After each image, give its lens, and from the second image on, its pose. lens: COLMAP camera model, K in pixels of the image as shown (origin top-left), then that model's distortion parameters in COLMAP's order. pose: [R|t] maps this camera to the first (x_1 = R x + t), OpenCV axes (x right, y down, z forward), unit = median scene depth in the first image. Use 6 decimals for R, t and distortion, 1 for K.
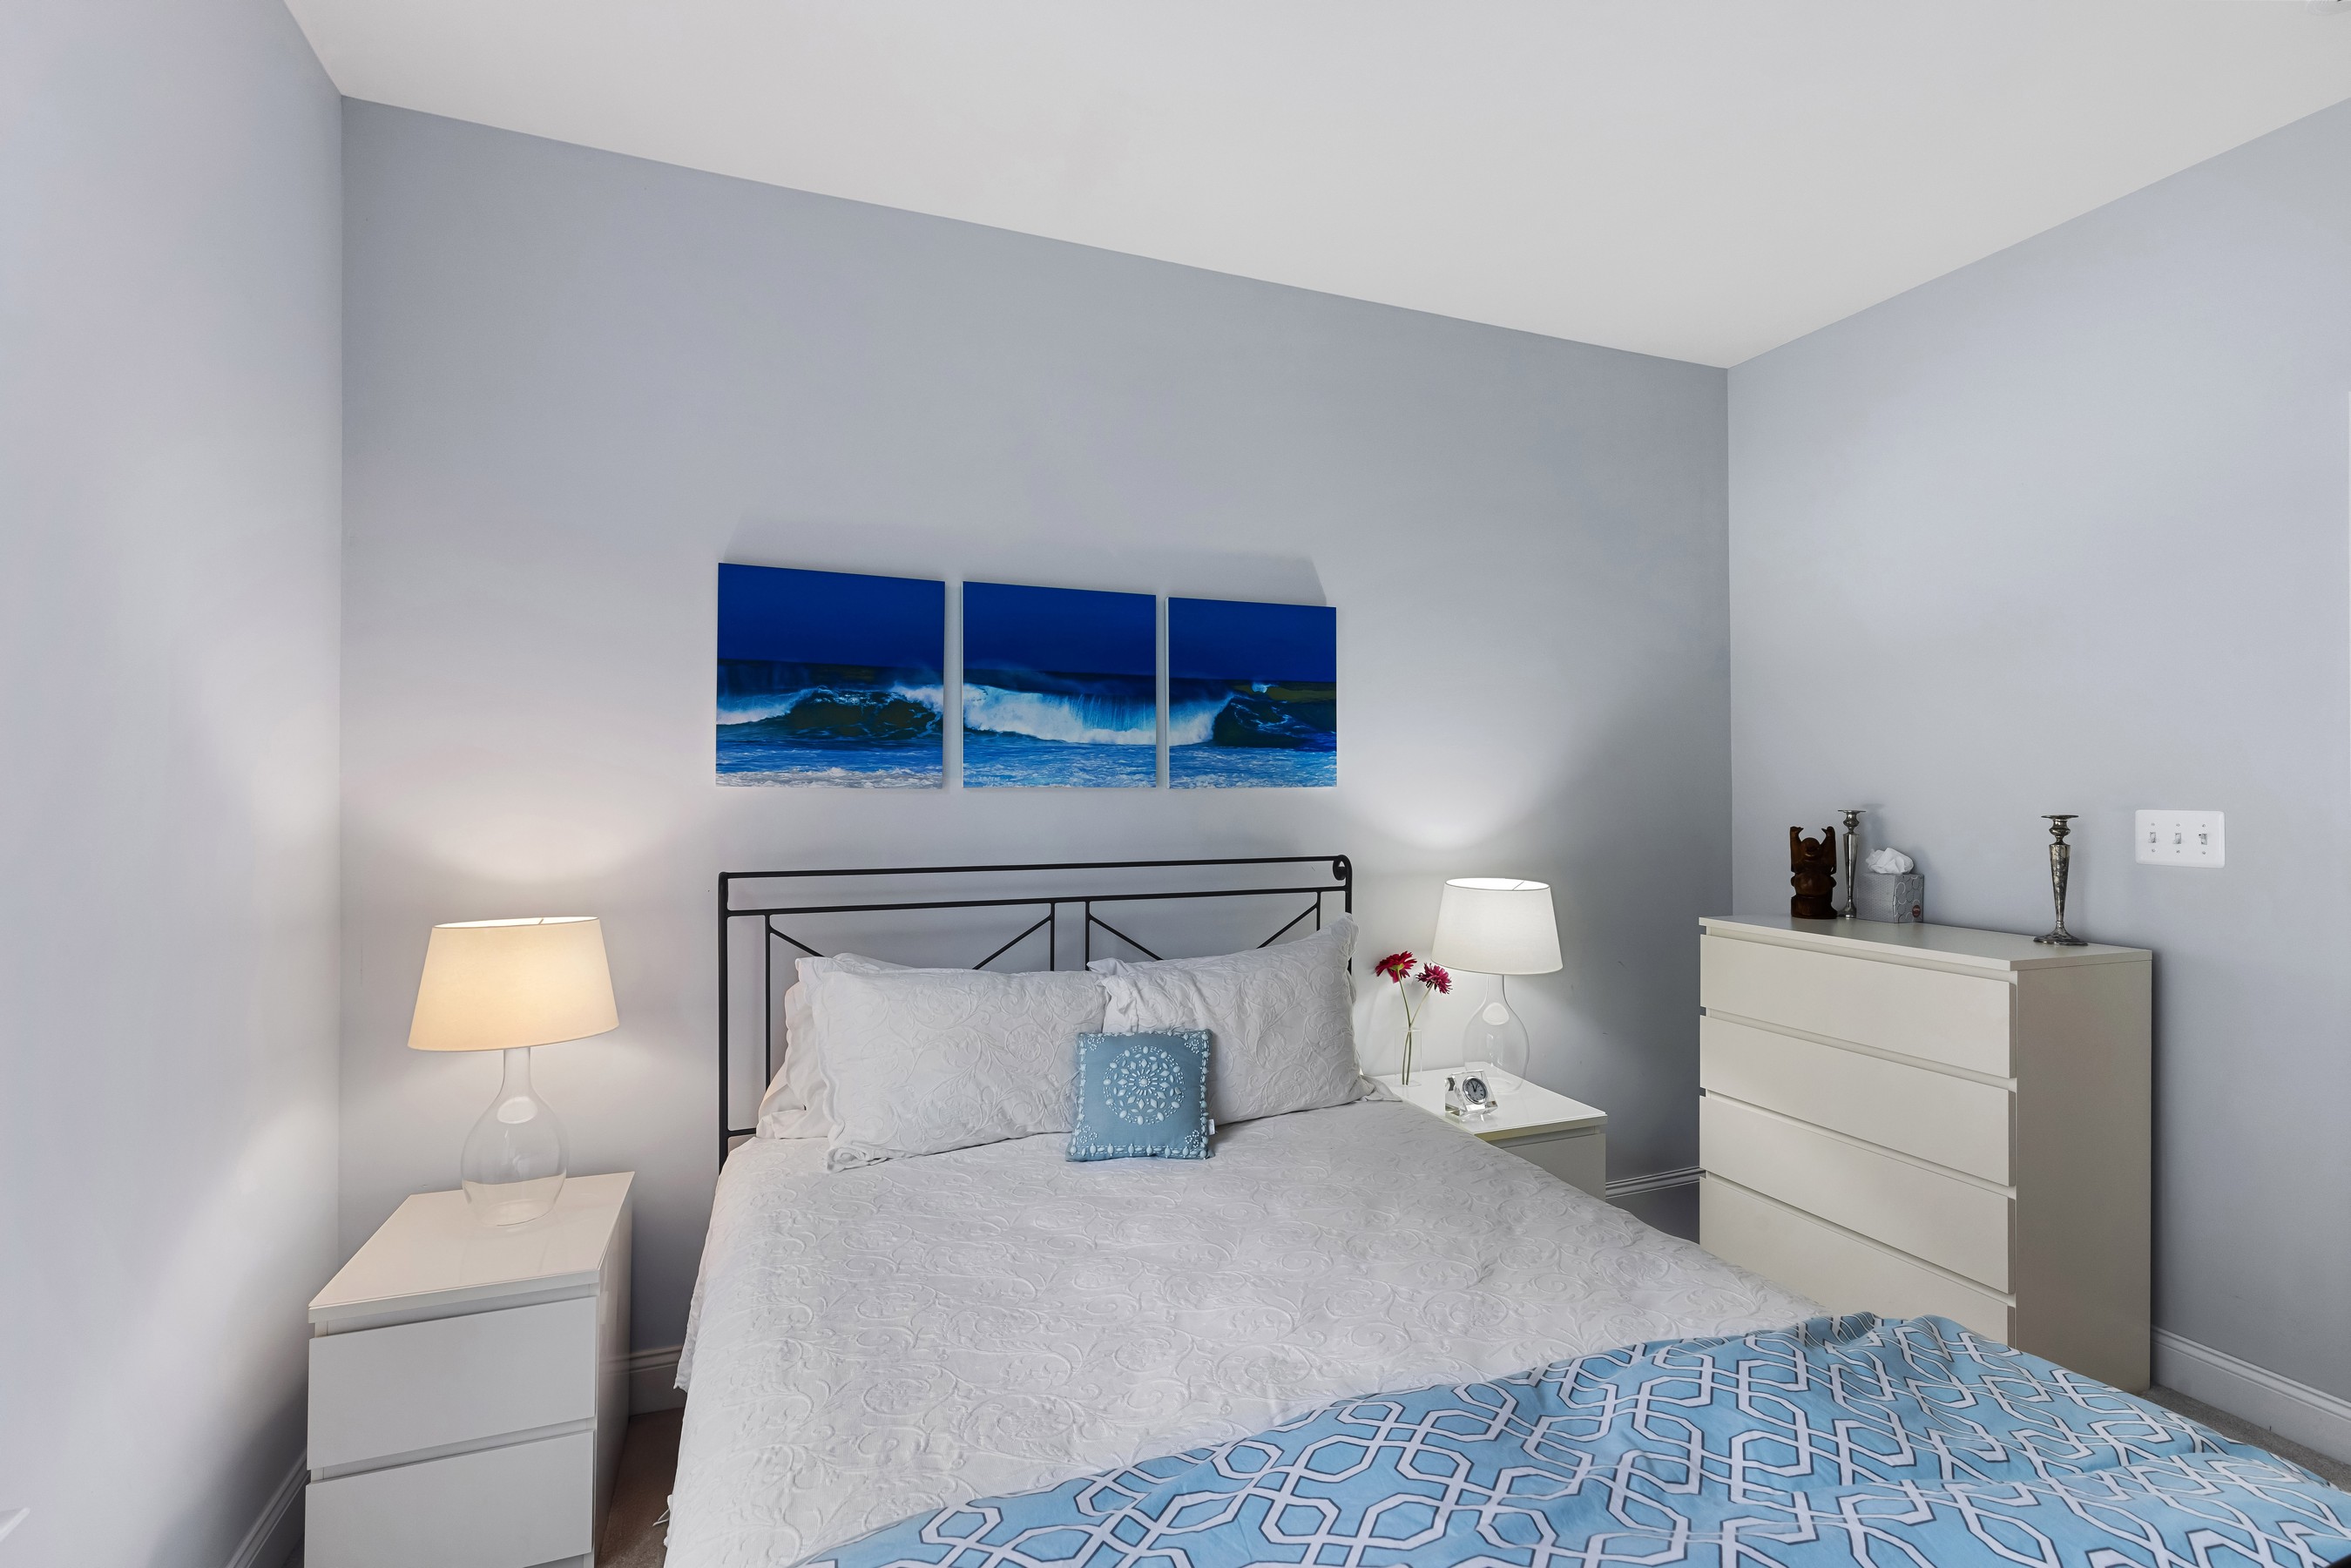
lens RADIAL K [[1068.0, 0, 1172.0], [0, 1068.0, 783.0], [0, 0, 1]] dist [0.009932, -0.002478]
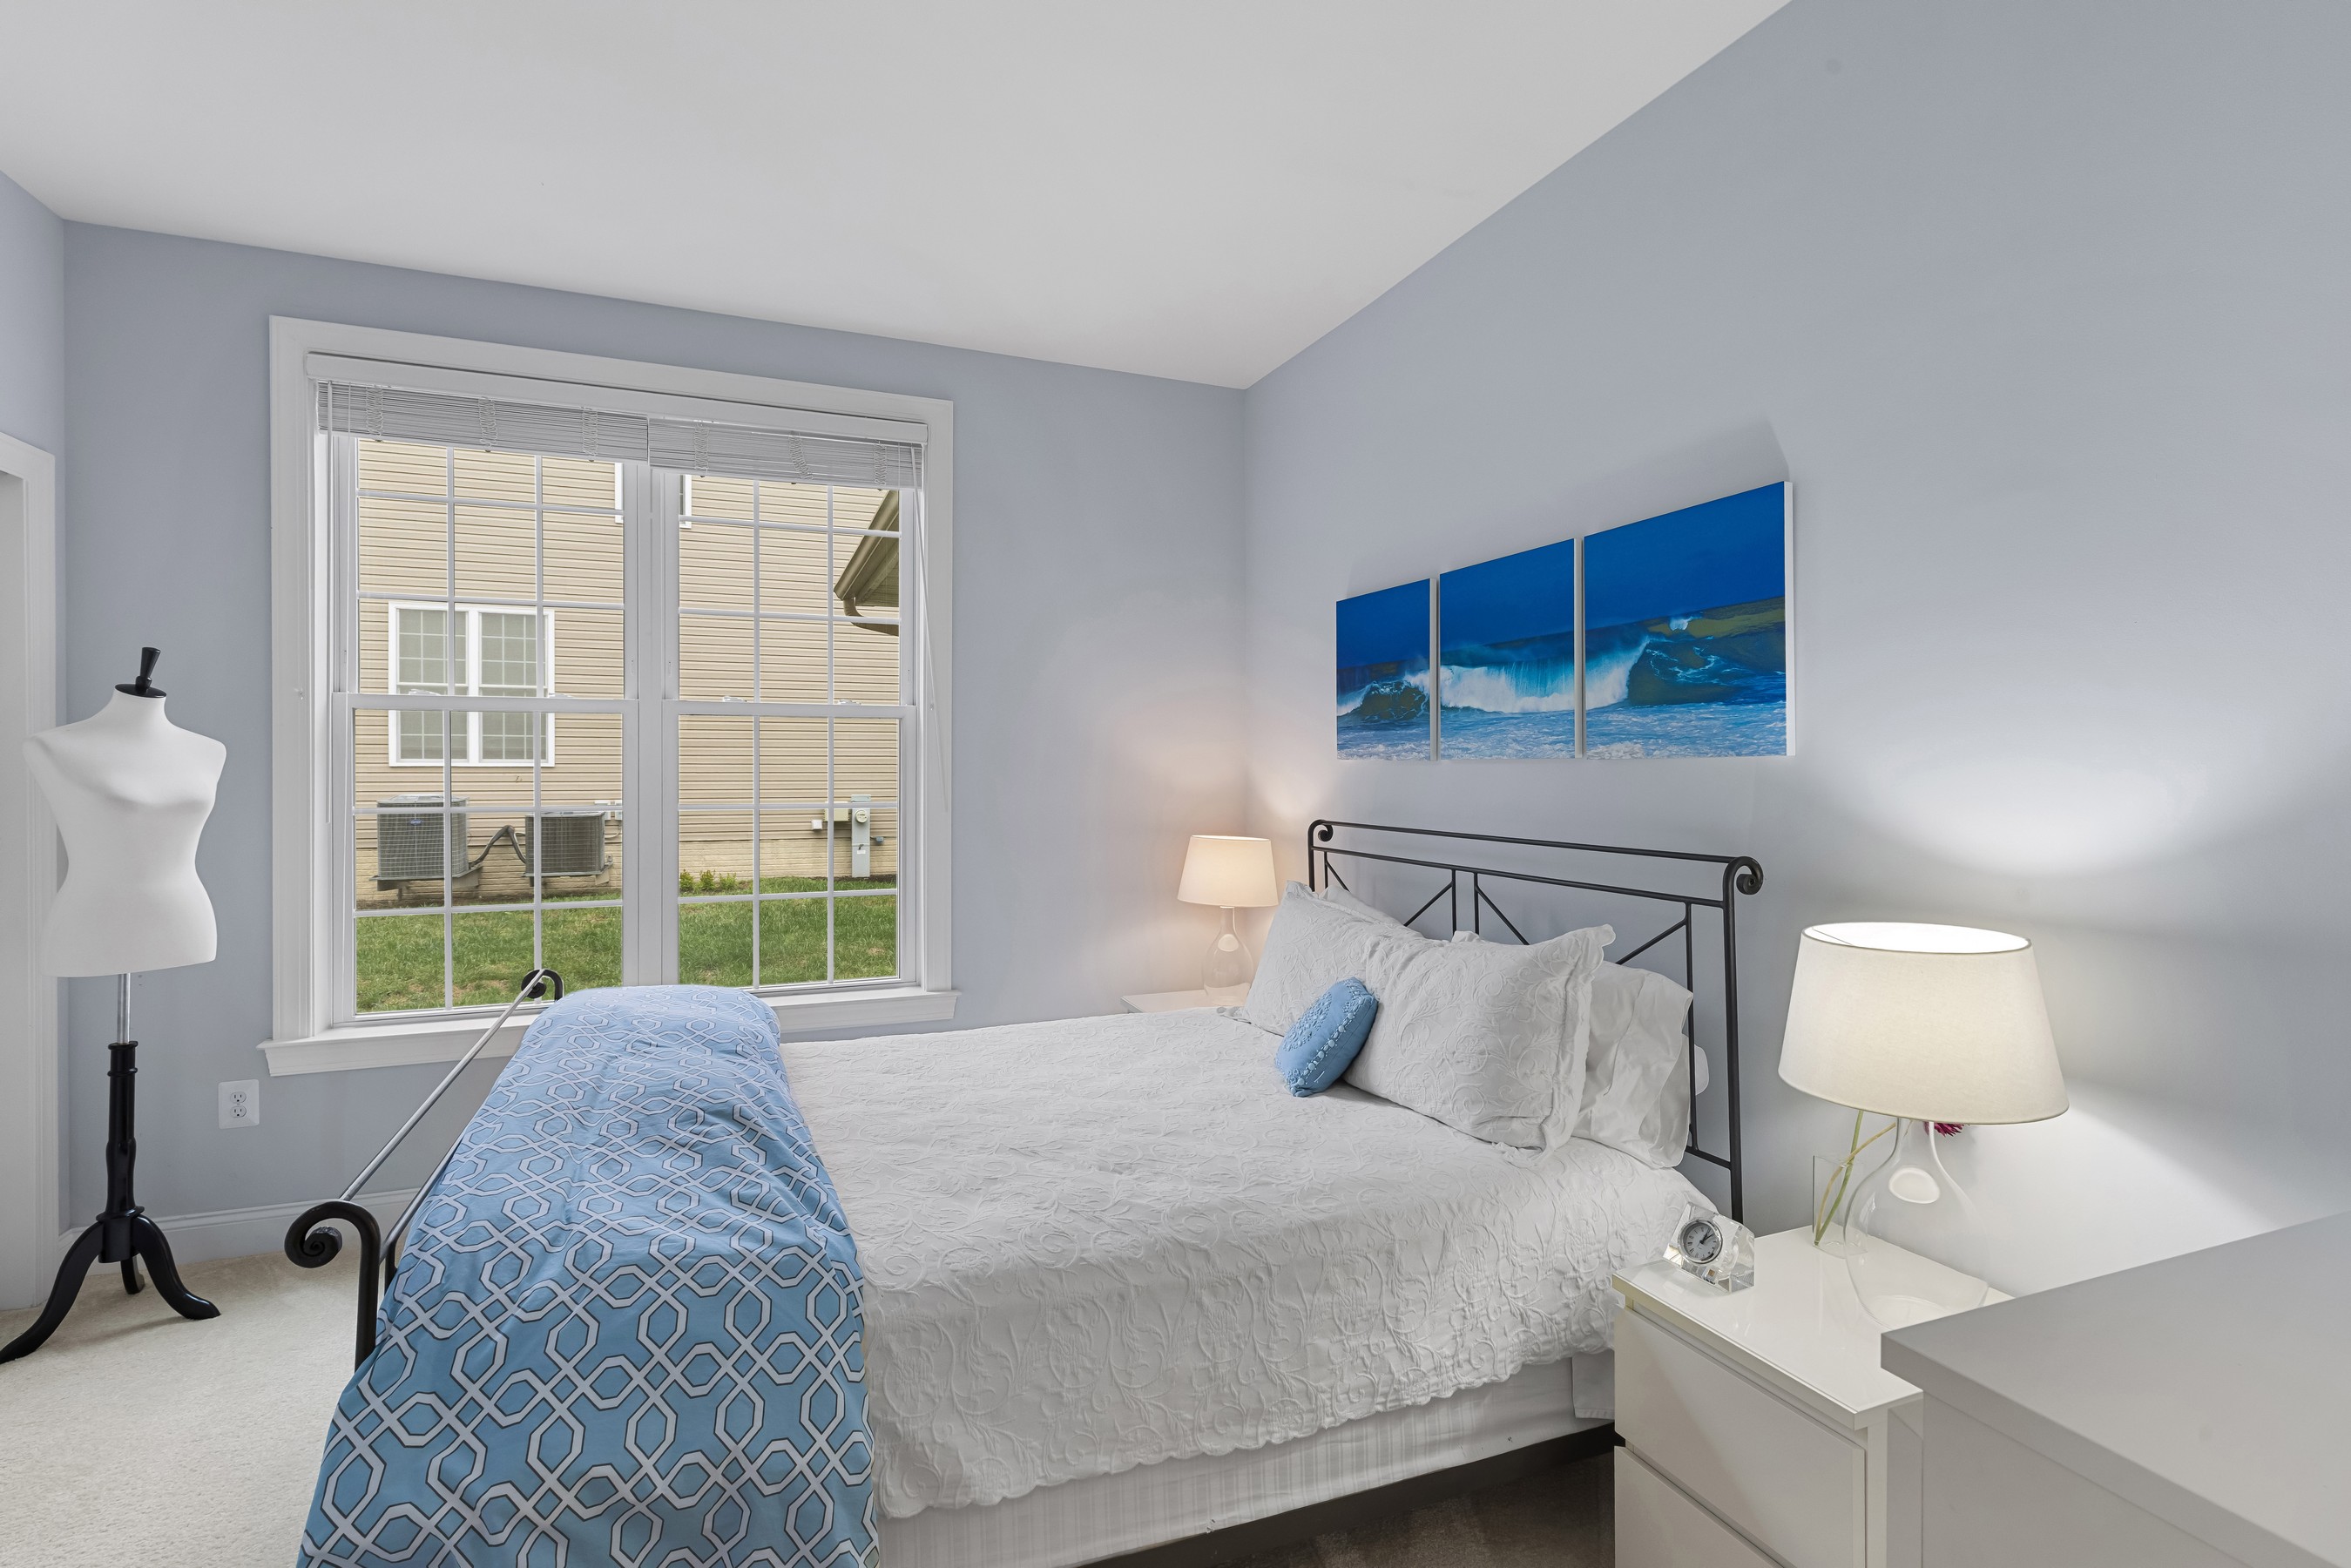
lens RADIAL K [[1068.0, 0, 1166.4], [0, 1068.0, 770.6], [0, 0, 1]] dist [0.009932, -0.002478]
pose [[0.019652, 0.000968, -0.999806, 0.873714], [-0.004740, 0.999988, 0.000875, 0.015431], [0.999796, 0.004722, 0.019656, 0.661947]]
